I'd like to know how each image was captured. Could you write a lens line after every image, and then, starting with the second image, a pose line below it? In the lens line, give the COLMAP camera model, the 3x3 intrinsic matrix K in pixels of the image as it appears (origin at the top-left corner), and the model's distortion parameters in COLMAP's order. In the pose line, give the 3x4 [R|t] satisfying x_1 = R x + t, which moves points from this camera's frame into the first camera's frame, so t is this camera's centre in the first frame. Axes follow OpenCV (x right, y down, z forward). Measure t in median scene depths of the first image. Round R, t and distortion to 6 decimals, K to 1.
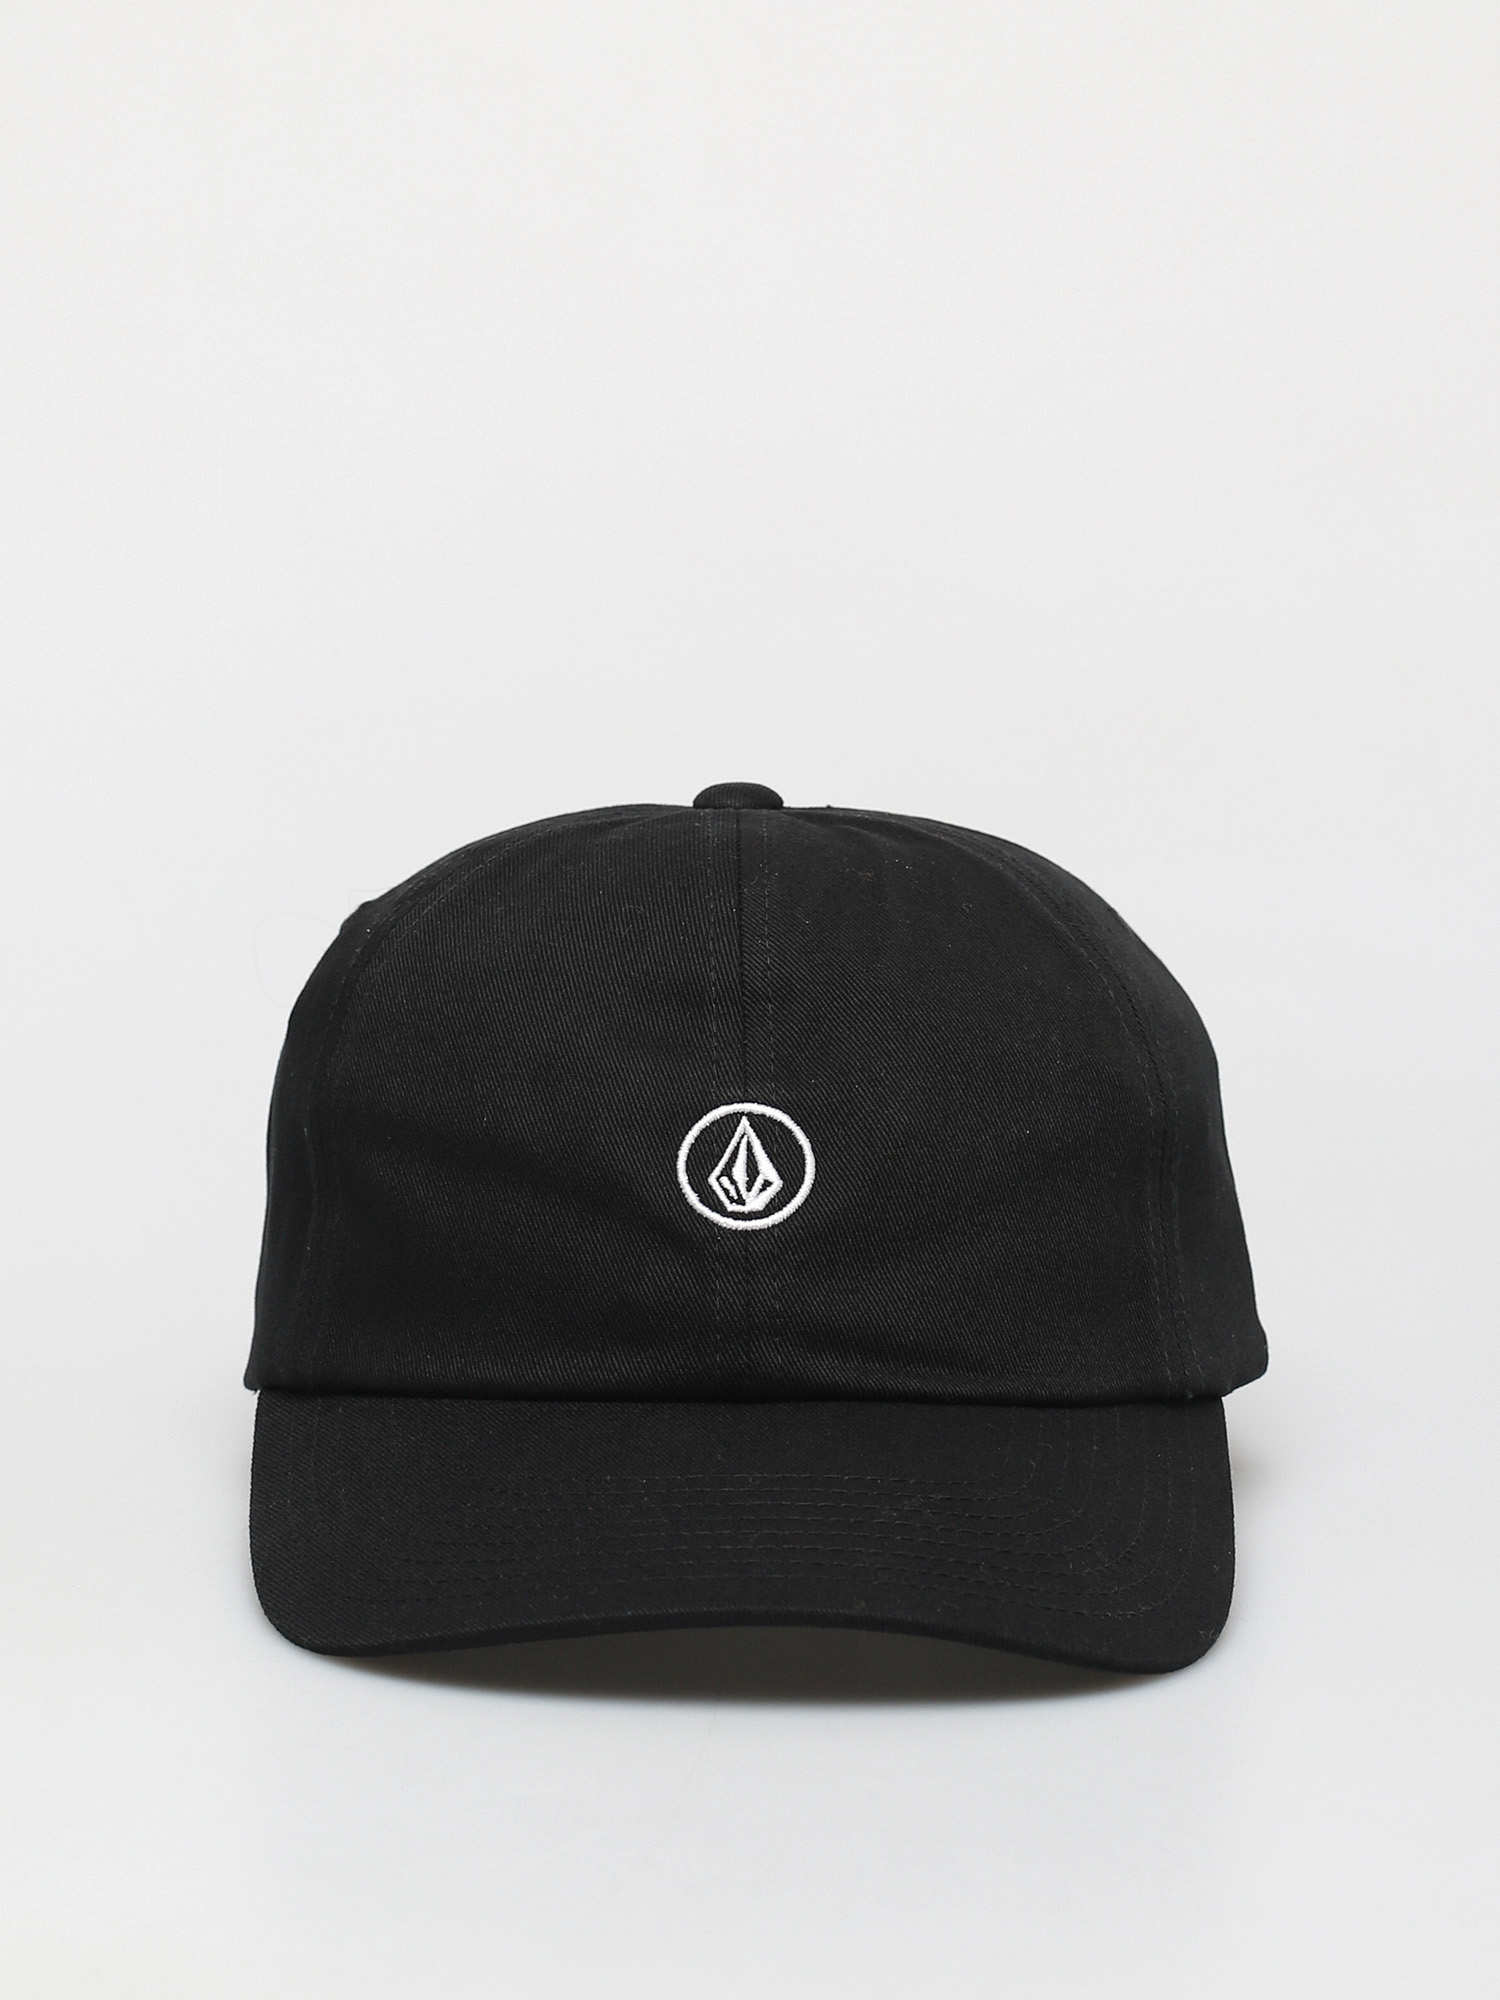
lens RADIAL K [[7001.5, 0, 749.4], [0, 7001.5, 1000.0], [0, 0, 1]] dist [-0.523361, 0.000000]
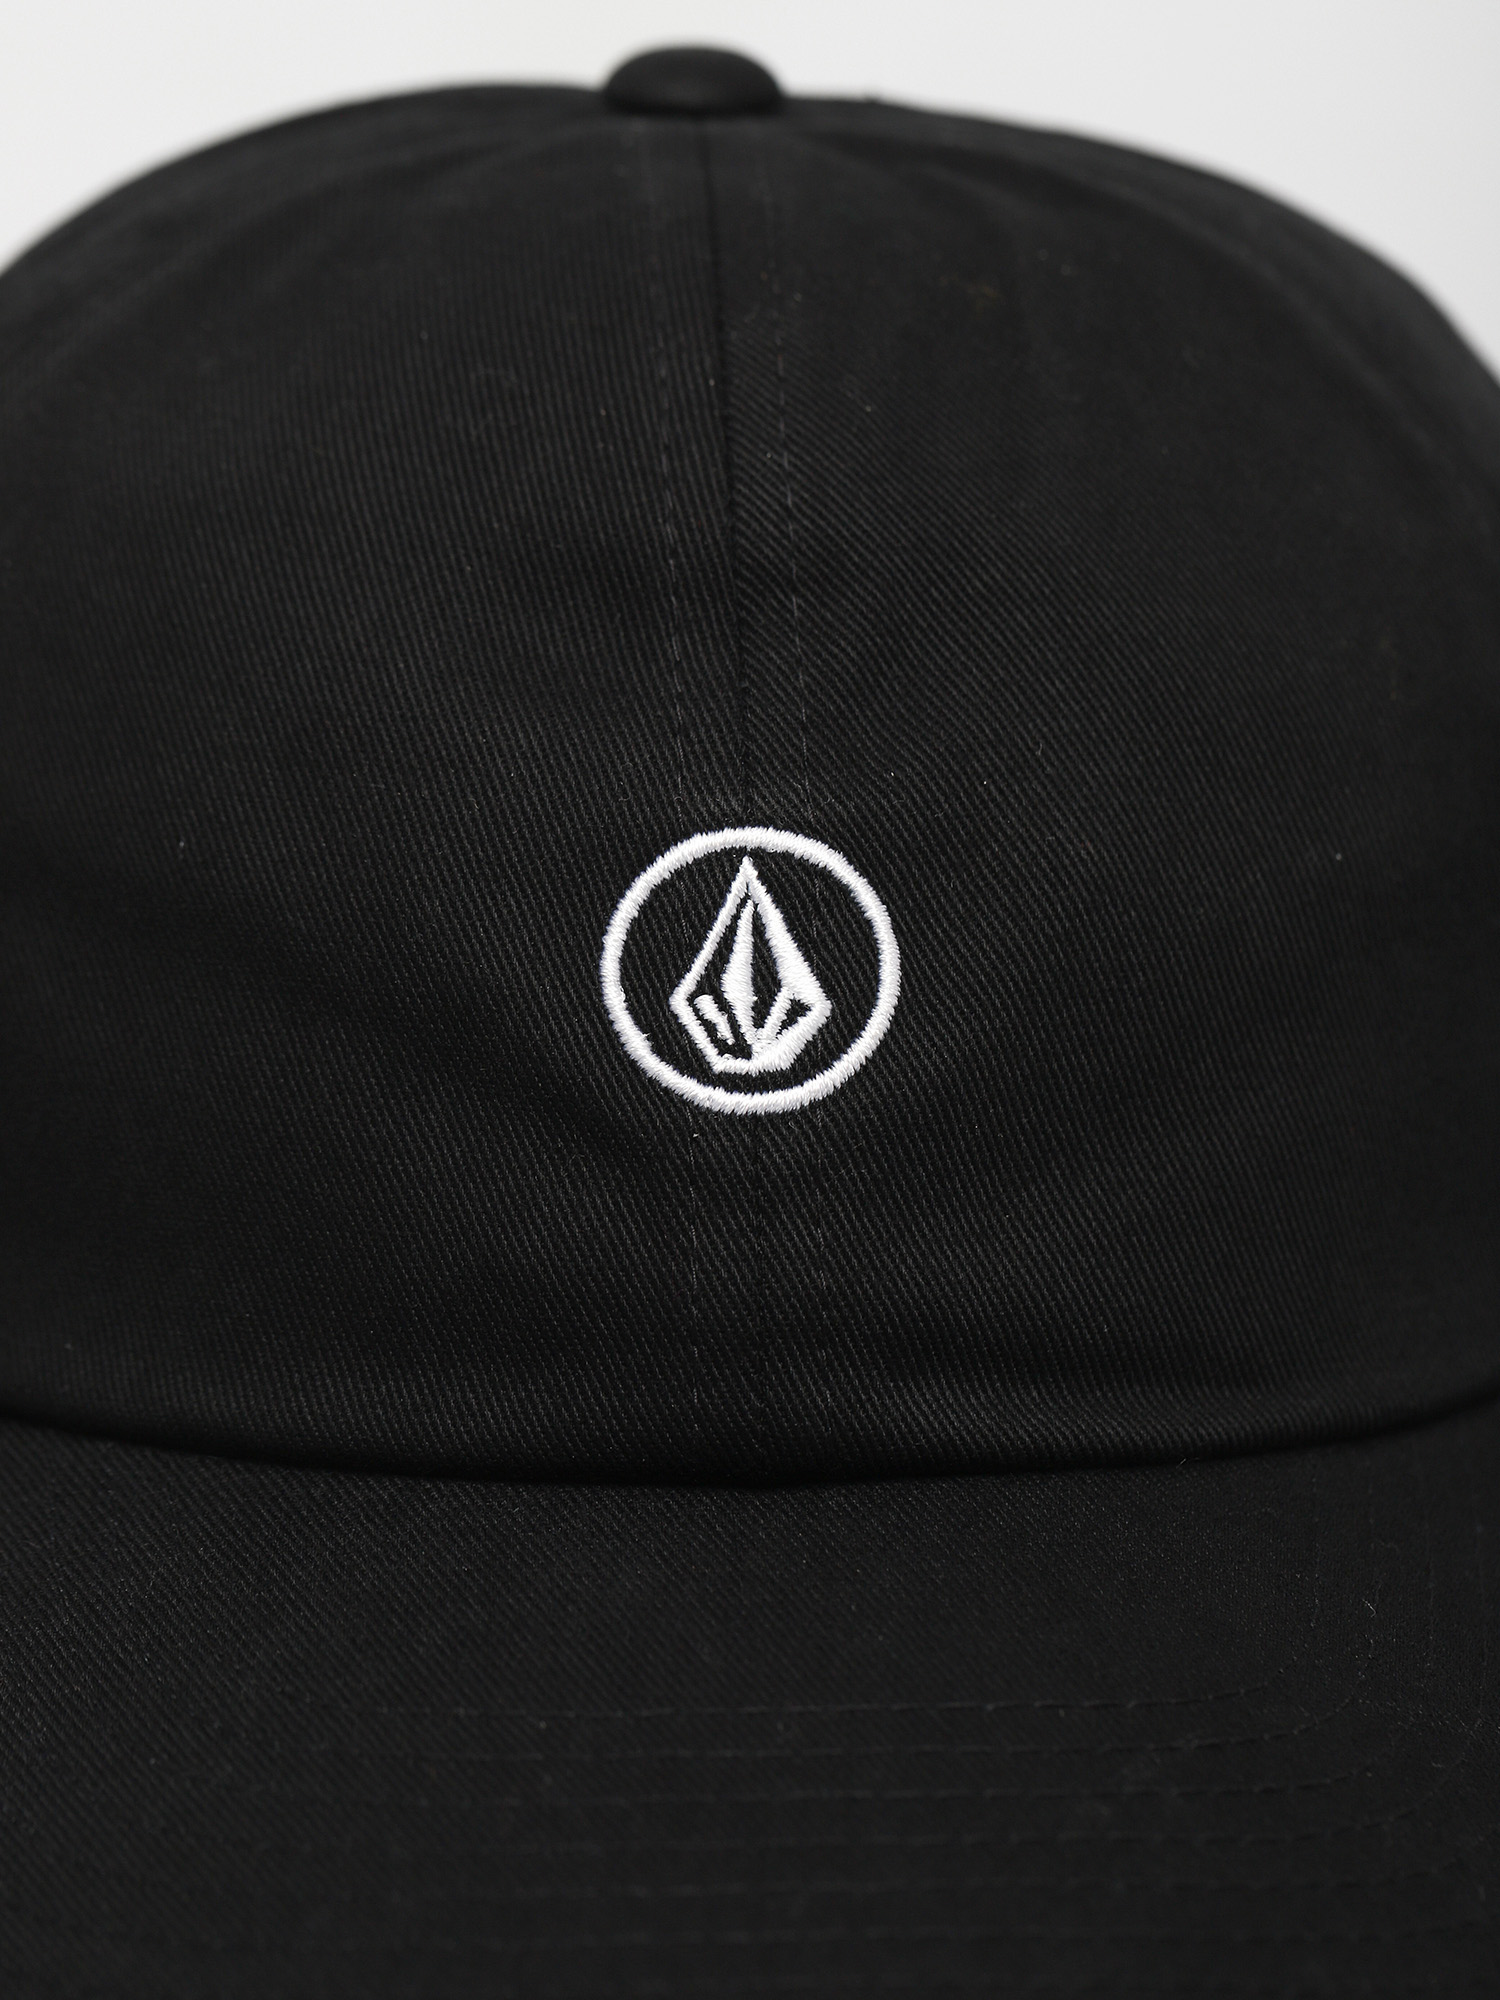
lens RADIAL K [[7001.5, 0, 748.9], [0, 7001.5, 1000.7], [0, 0, 1]] dist [-0.523361, 0.000000]
pose [[0.999047, -0.007950, 0.042920, -0.020373], [0.000329, 0.984618, 0.174720, -0.054448], [-0.043649, -0.174540, 0.983682, 0.548104]]
